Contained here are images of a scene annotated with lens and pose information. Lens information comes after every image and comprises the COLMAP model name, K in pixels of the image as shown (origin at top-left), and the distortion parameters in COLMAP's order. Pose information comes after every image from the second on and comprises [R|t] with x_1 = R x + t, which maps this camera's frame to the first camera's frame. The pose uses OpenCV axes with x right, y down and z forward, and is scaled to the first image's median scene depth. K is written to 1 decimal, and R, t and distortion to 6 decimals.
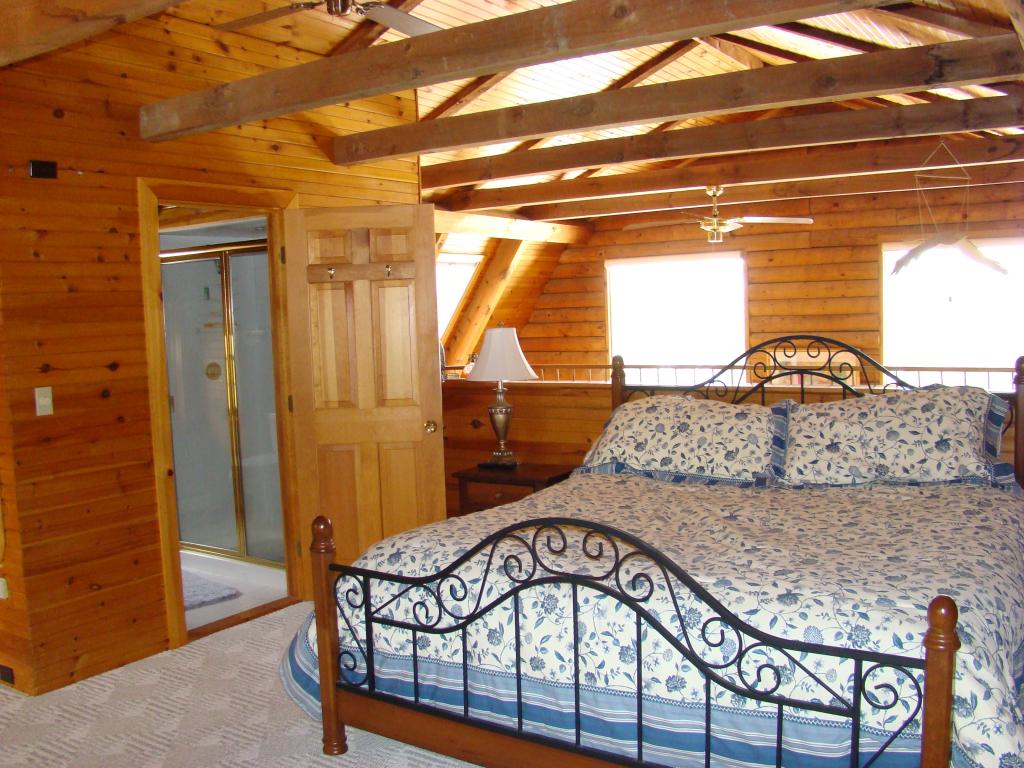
lens RADIAL K [[972.8, 0, 513.1], [0, 972.8, 385.7], [0, 0, 1]] dist [-0.142250, 0.000000]
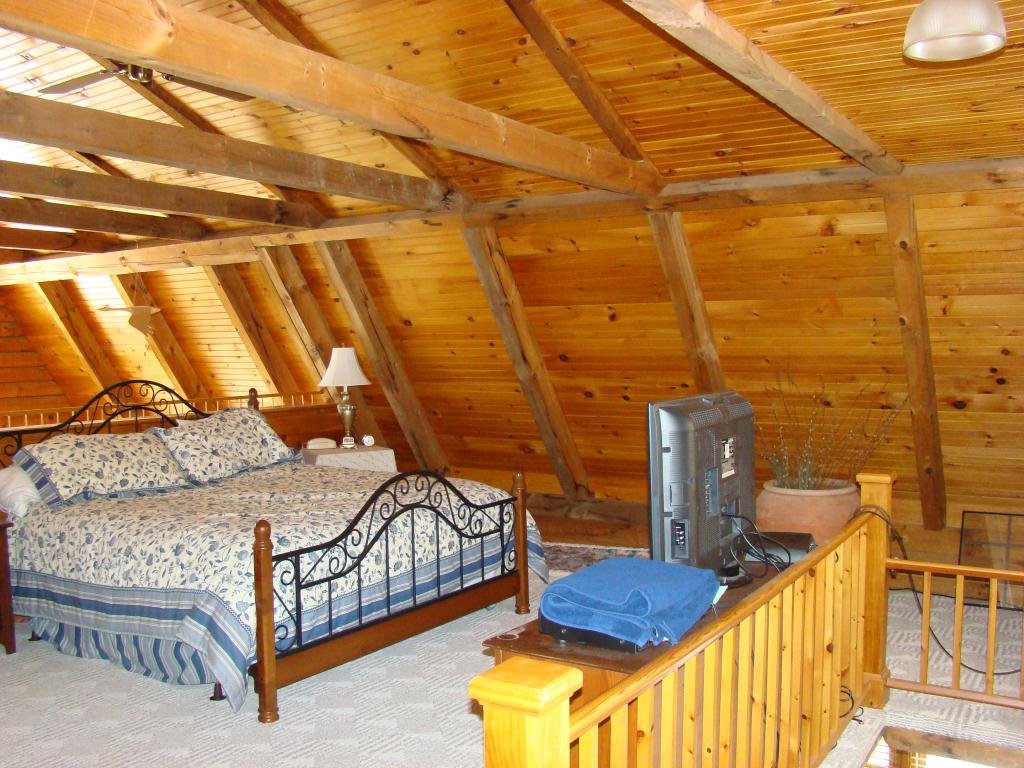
lens RADIAL K [[972.8, 0, 512.2], [0, 972.8, 380.8], [0, 0, 1]] dist [-0.142250, 0.000000]
pose [[-0.013745, -0.007693, 0.999876, -1.536670], [0.094979, 0.995439, 0.008964, -0.021196], [-0.995384, 0.095090, -0.012951, 0.750408]]
